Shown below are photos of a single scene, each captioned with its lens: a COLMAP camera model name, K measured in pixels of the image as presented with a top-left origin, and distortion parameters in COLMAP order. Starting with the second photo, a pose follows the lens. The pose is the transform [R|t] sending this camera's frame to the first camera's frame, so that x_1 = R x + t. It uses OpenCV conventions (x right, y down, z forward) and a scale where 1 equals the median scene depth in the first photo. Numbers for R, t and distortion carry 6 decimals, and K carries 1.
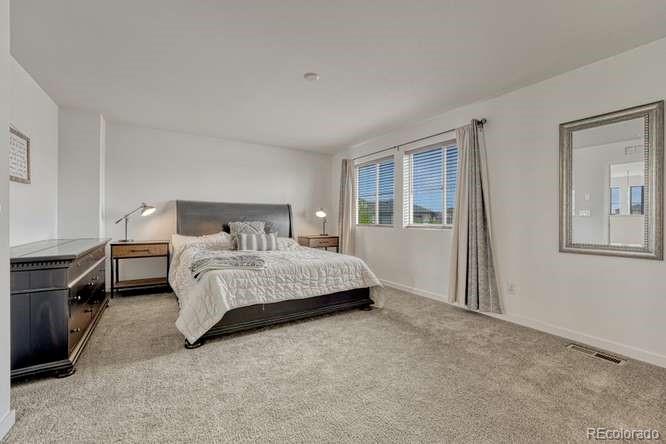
lens RADIAL K [[280.7, 0, 330.6], [0, 280.7, 221.6], [0, 0, 1]] dist [-0.012416, 0.001201]
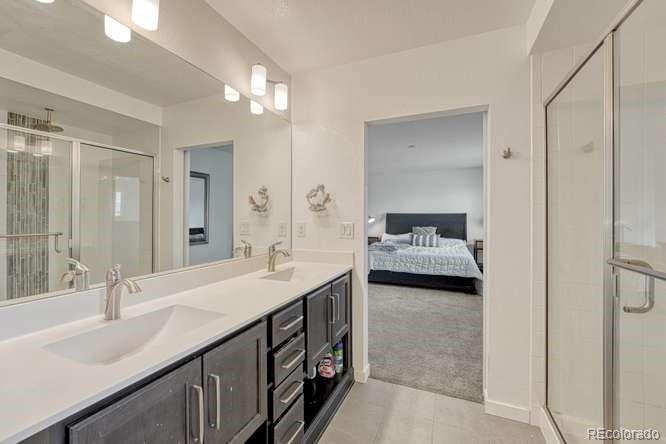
lens RADIAL K [[280.7, 0, 327.8], [0, 280.7, 221.7], [0, 0, 1]] dist [-0.012416, 0.001201]
pose [[0.566049, 0.006920, -0.824342, 0.719146], [-0.006984, 0.999969, 0.003599, -0.030783], [0.824342, 0.003720, 0.566080, -0.289134]]
